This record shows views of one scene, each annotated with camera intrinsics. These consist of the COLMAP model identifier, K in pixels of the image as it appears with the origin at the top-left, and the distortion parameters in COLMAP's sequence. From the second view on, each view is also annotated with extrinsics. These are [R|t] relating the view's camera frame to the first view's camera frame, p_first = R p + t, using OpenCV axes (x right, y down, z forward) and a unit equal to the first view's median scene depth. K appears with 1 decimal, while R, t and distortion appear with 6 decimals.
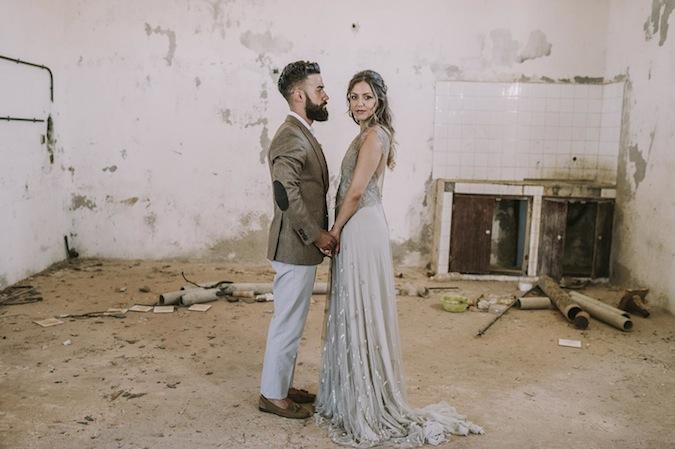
lens RADIAL K [[677.0, 0, 337.5], [0, 677.0, 224.5], [0, 0, 1]] dist [-0.005928, -0.009899]
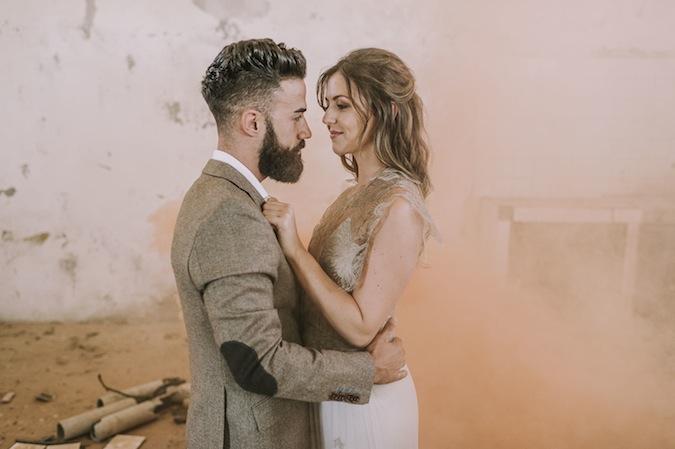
lens RADIAL K [[677.0, 0, 337.5], [0, 677.0, 224.5], [0, 0, 1]] dist [-0.005928, -0.009899]
pose [[0.999395, -0.020303, 0.028246, -0.021579], [0.019392, 0.999295, 0.032161, -0.066028], [-0.028879, -0.031593, 0.999084, 0.311069]]
